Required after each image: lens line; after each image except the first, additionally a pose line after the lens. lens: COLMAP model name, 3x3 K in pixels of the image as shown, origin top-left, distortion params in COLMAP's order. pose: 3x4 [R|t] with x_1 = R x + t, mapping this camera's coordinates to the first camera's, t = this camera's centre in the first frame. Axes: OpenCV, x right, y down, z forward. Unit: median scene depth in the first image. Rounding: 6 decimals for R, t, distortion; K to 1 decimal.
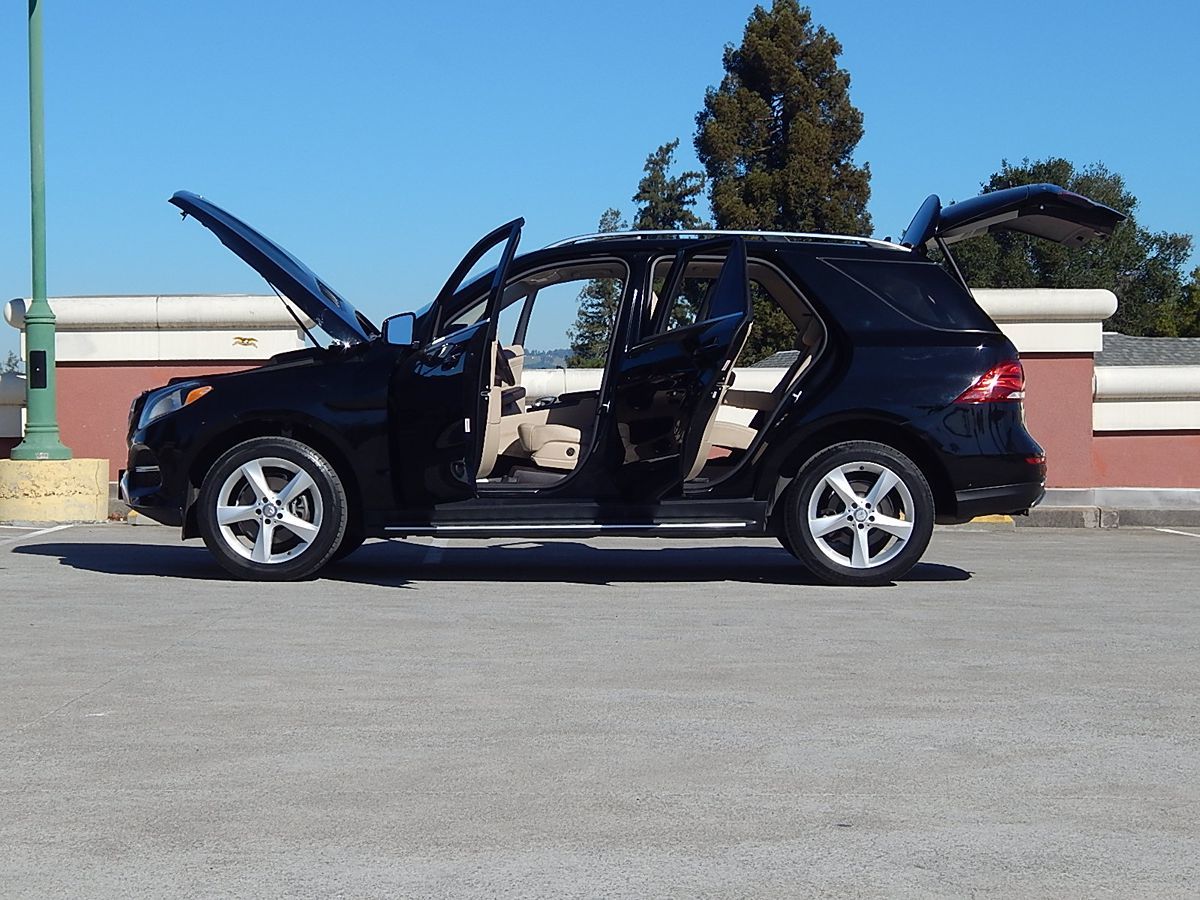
lens RADIAL K [[2697.6, 0, 600.0], [0, 2697.6, 450.0], [0, 0, 1]] dist [0.017277, -0.250955]
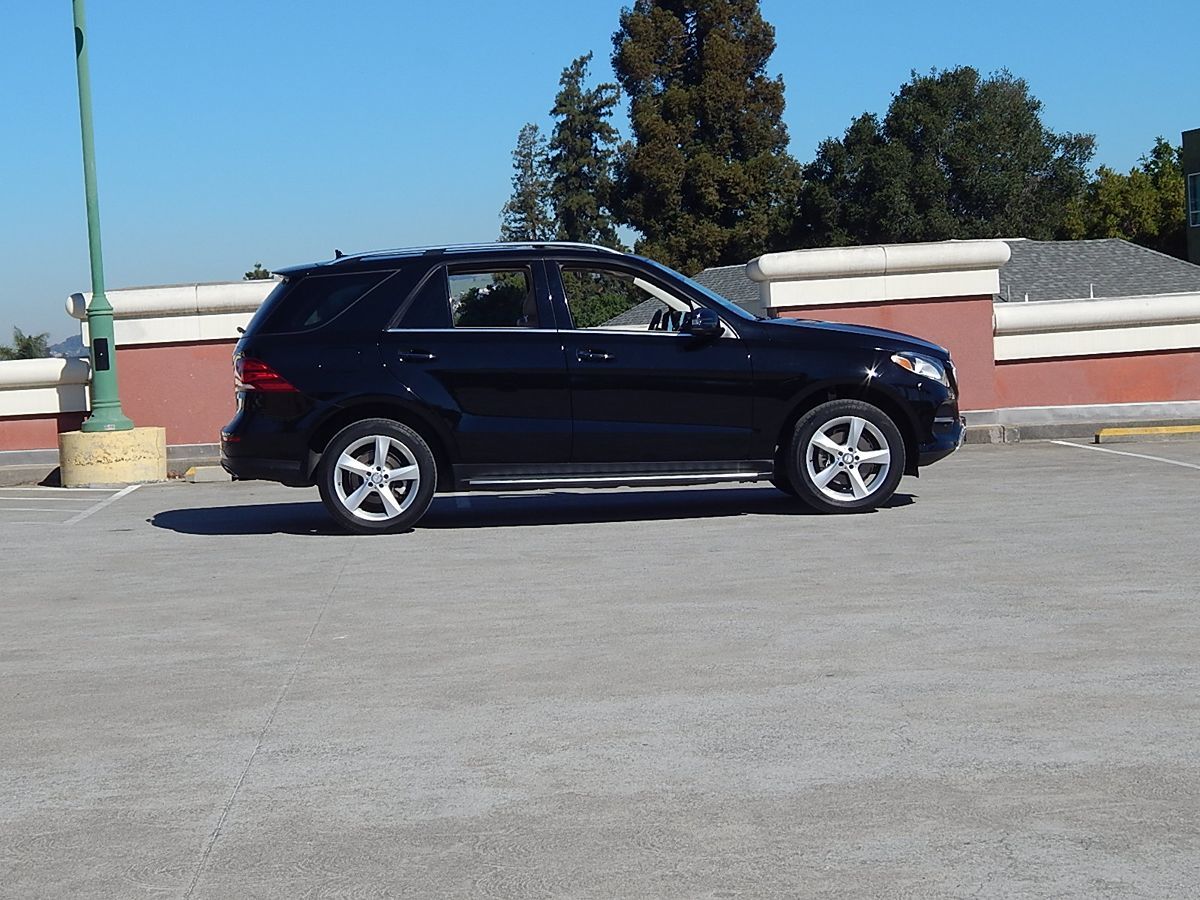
lens RADIAL K [[2714.7, 0, 600.0], [0, 2714.7, 450.0], [0, 0, 1]] dist [0.036474, -0.442001]
pose [[0.998394, -0.049738, 0.027119, -0.023990], [0.048755, 0.998170, 0.035777, -0.019098], [-0.028849, -0.034397, 0.998992, -0.183908]]
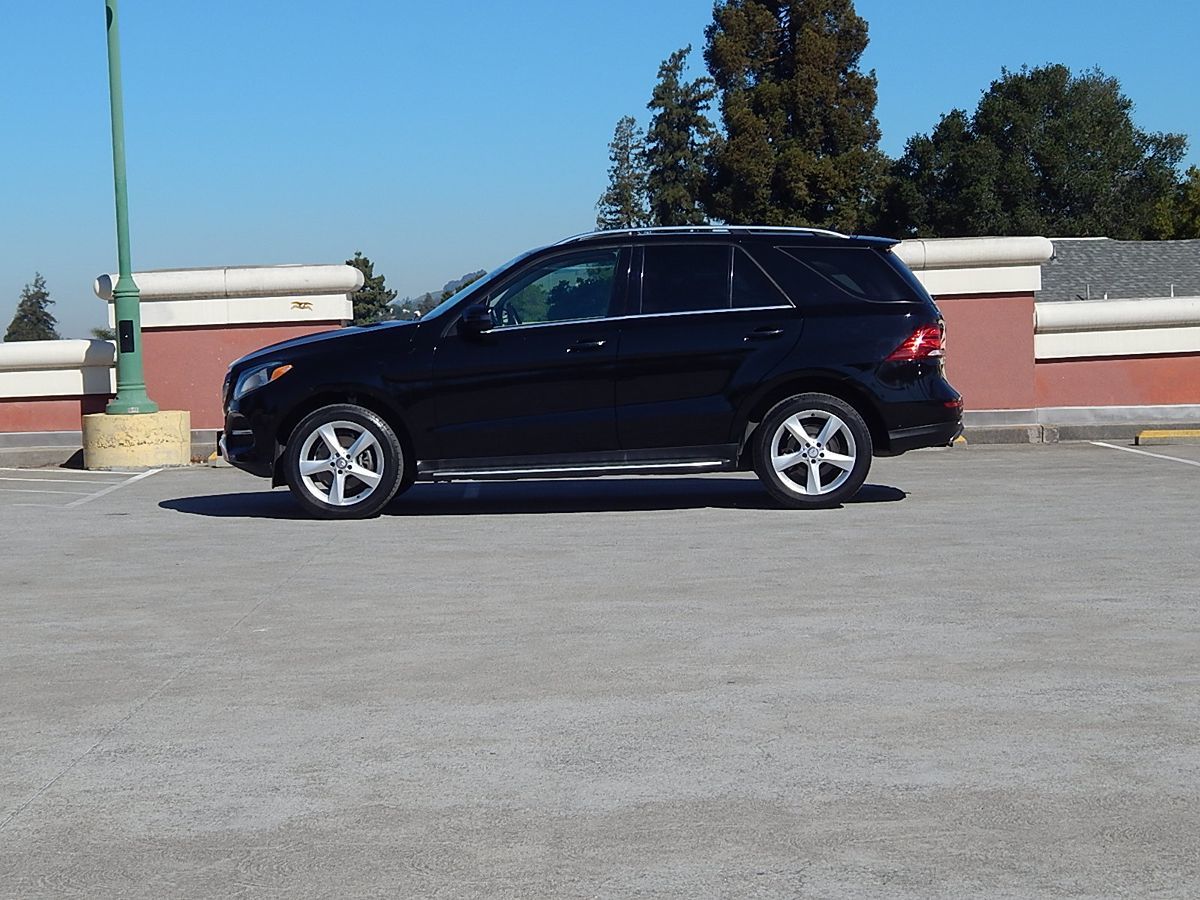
lens RADIAL K [[2703.5, 0, 600.0], [0, 2703.5, 450.0], [0, 0, 1]] dist [0.024633, -0.337768]
pose [[0.999480, -0.030555, -0.010308, 0.006887], [0.030918, 0.998834, 0.037068, -0.016982], [0.009163, -0.037367, 0.999260, -0.162566]]
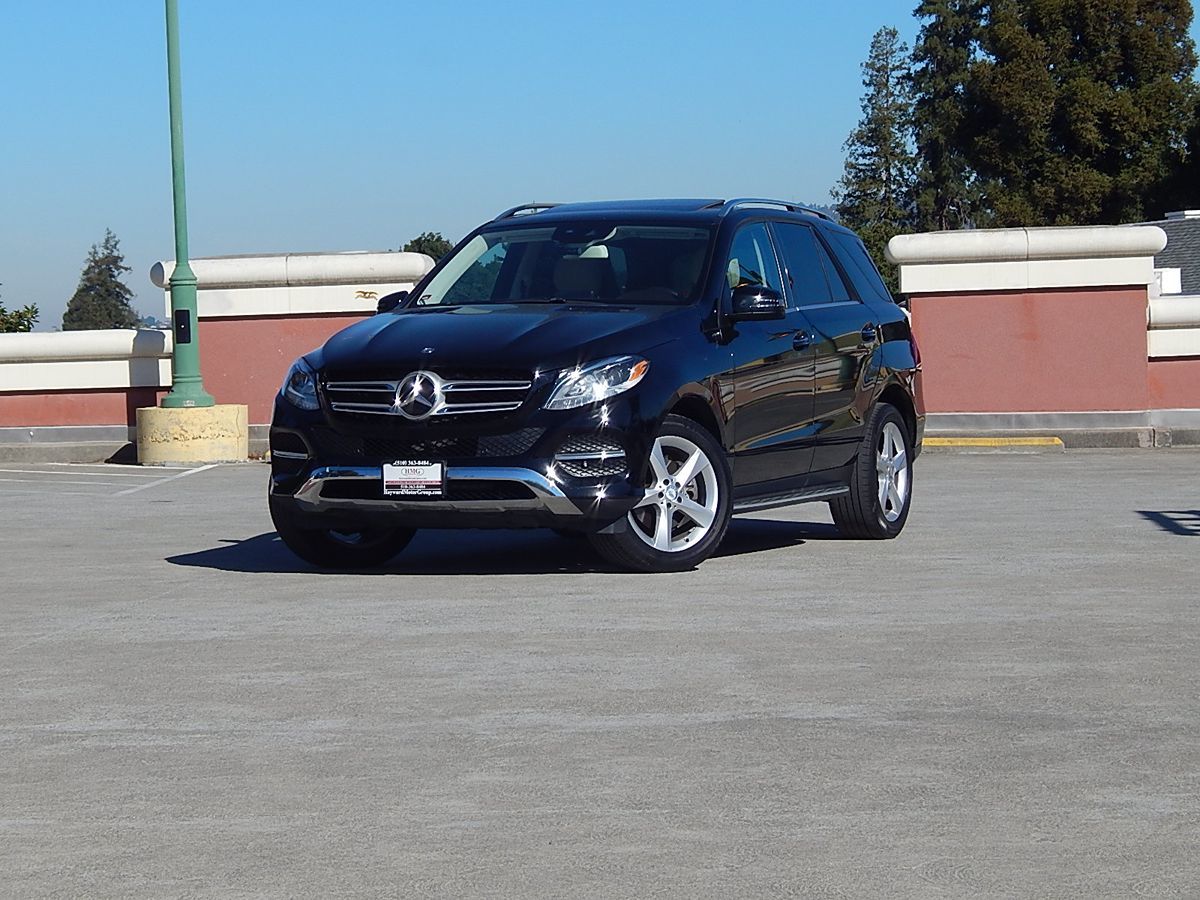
lens RADIAL K [[3763.9, 0, 600.0], [0, 3763.9, 450.0], [0, 0, 1]] dist [-0.013449, 0.368431]
pose [[0.996159, -0.021108, -0.084979, 0.091429], [0.023584, 0.999323, 0.028237, -0.017736], [0.084325, -0.030133, 0.995983, -0.517392]]
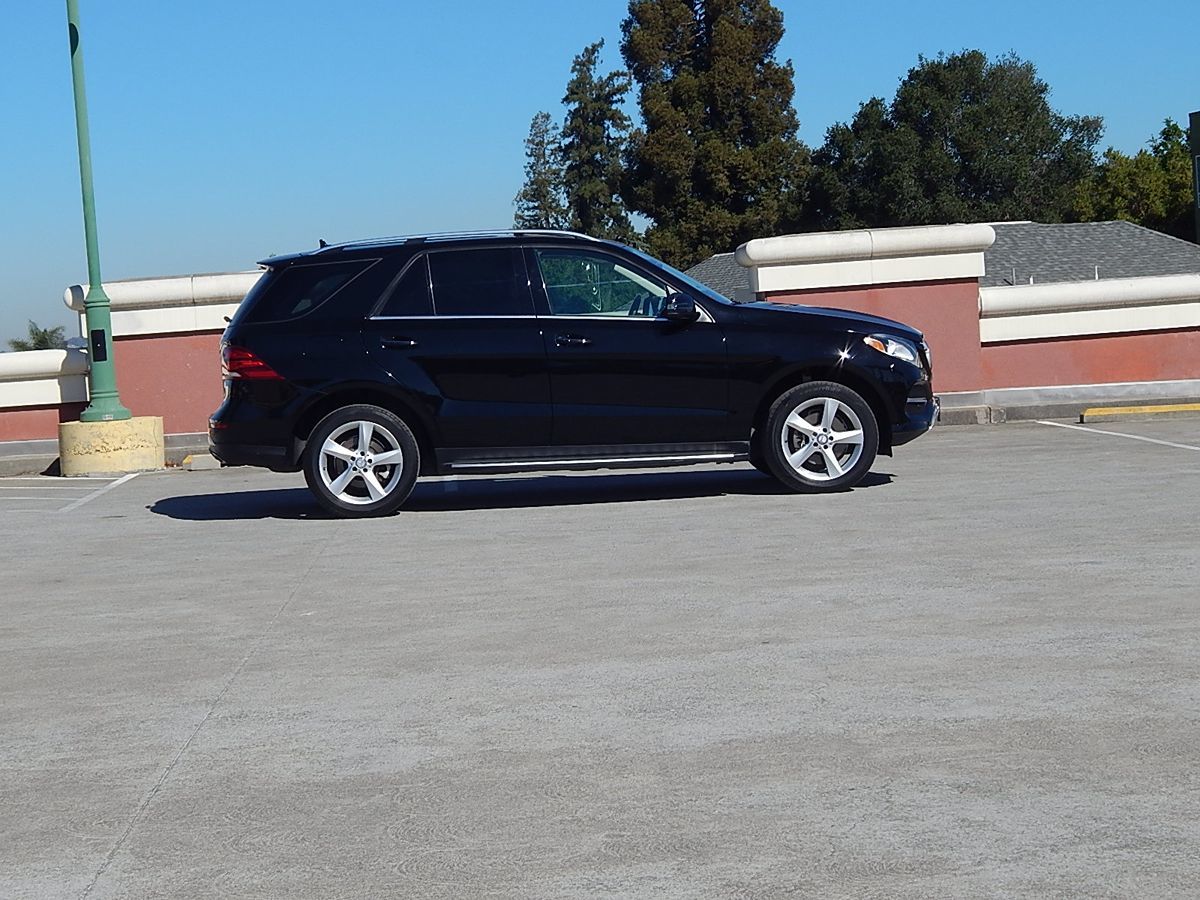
lens RADIAL K [[2720.2, 0, 600.0], [0, 2720.2, 450.0], [0, 0, 1]] dist [0.038769, -0.480294]
pose [[0.998013, -0.059859, 0.019680, -0.012348], [0.059041, 0.997463, 0.039772, -0.017578], [-0.022010, -0.038531, 0.999015, -0.203058]]
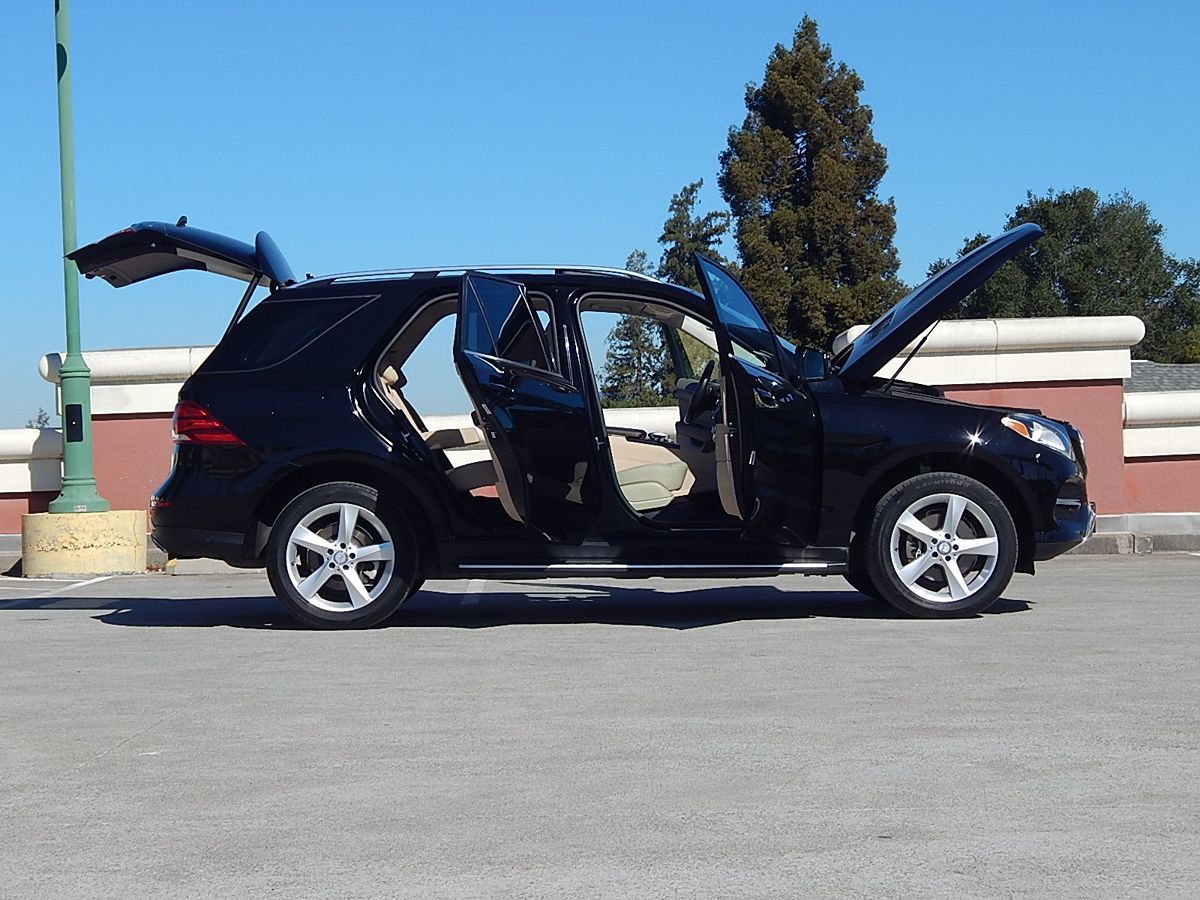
lens RADIAL K [[2703.5, 0, 600.0], [0, 2703.5, 450.0], [0, 0, 1]] dist [0.024633, -0.337768]
pose [[0.999603, -0.025781, -0.011394, -0.000529], [0.025597, 0.999544, -0.015988, 0.001316], [0.011800, 0.015690, 0.999807, -0.007440]]
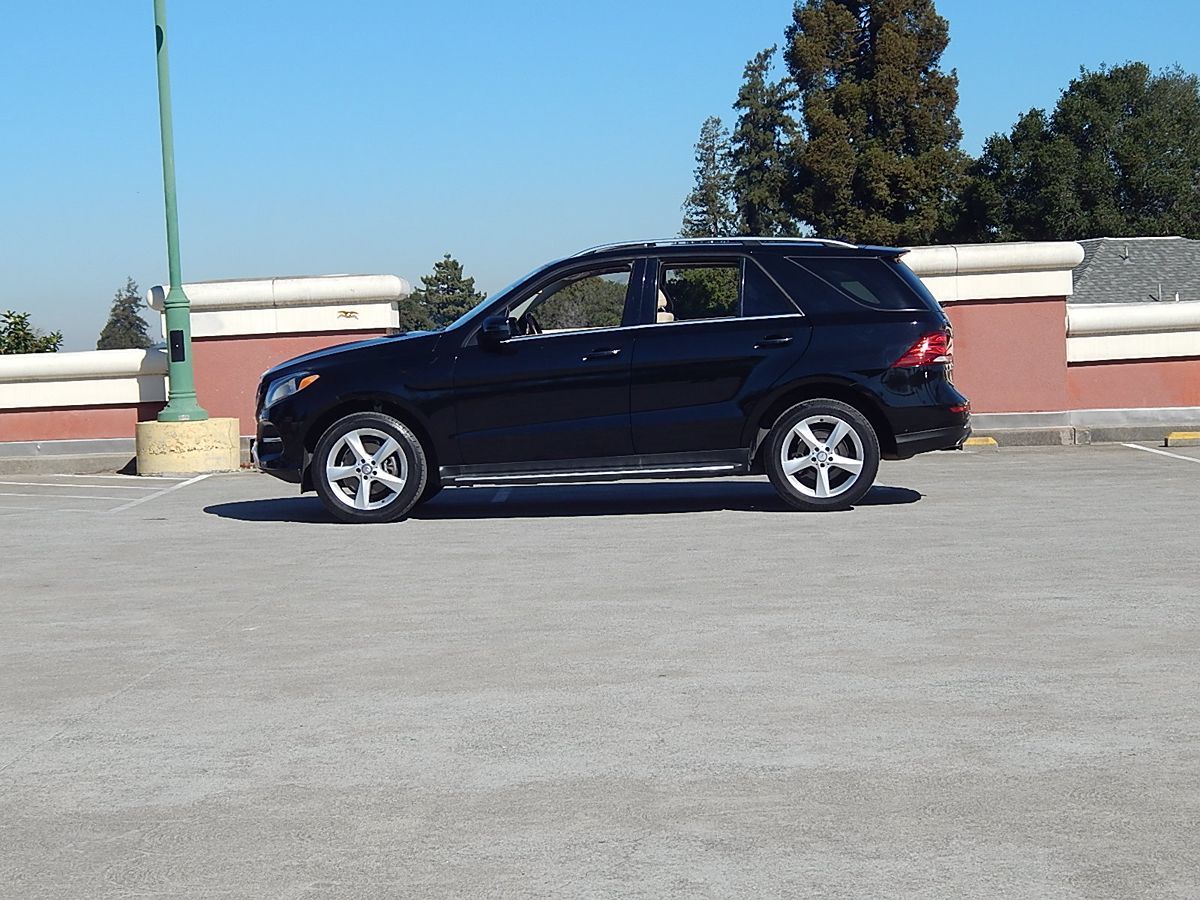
lens RADIAL K [[2714.7, 0, 600.0], [0, 2714.7, 450.0], [0, 0, 1]] dist [0.036474, -0.442001]
pose [[0.998330, -0.035649, -0.045447, 0.031742], [0.037279, 0.998673, 0.035537, -0.018628], [0.044120, -0.037172, 0.998334, -0.192916]]
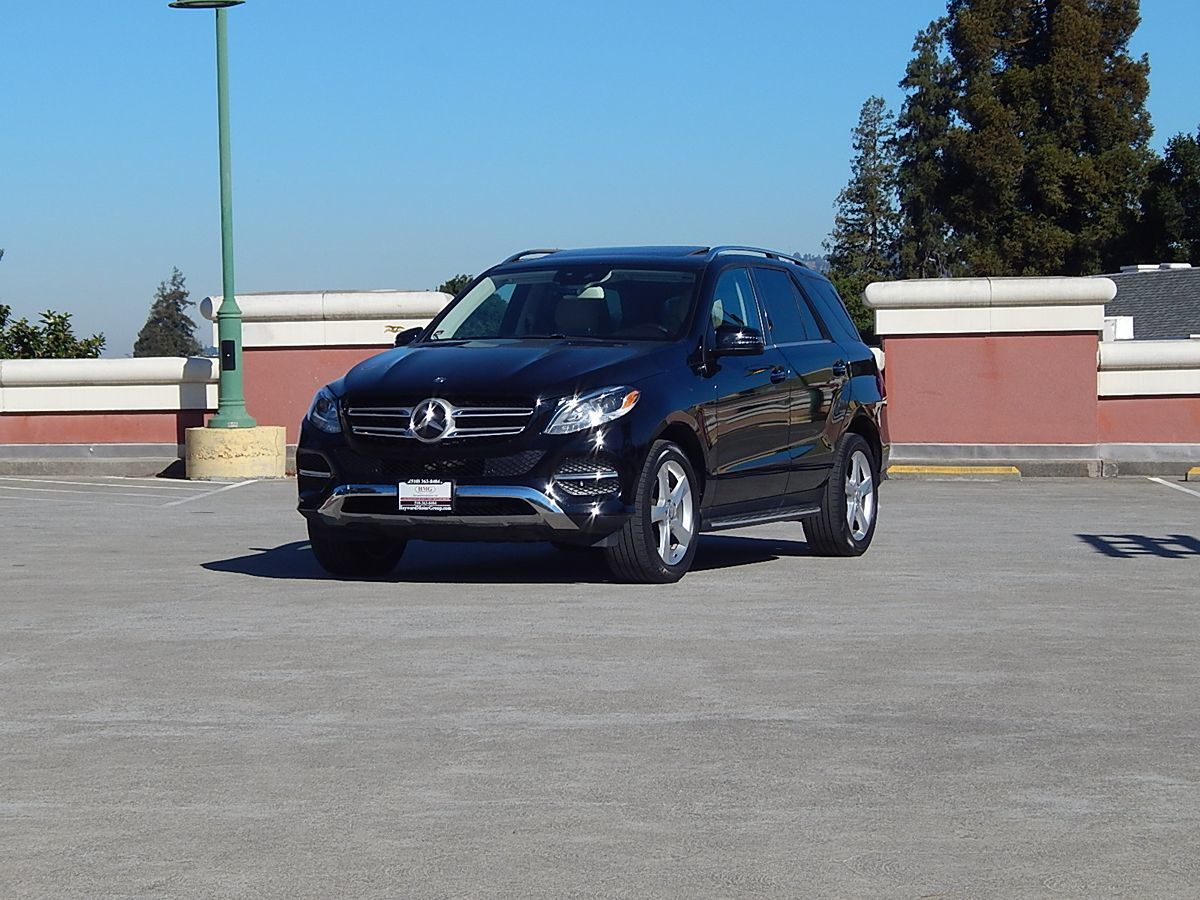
lens RADIAL K [[3371.4, 0, 600.0], [0, 3371.4, 450.0], [0, 0, 1]] dist [0.027826, -0.512588]
pose [[0.995994, -0.006773, -0.089163, 0.095938], [0.008741, 0.999726, 0.021700, -0.017529], [0.088992, -0.022392, 0.995781, -0.508811]]
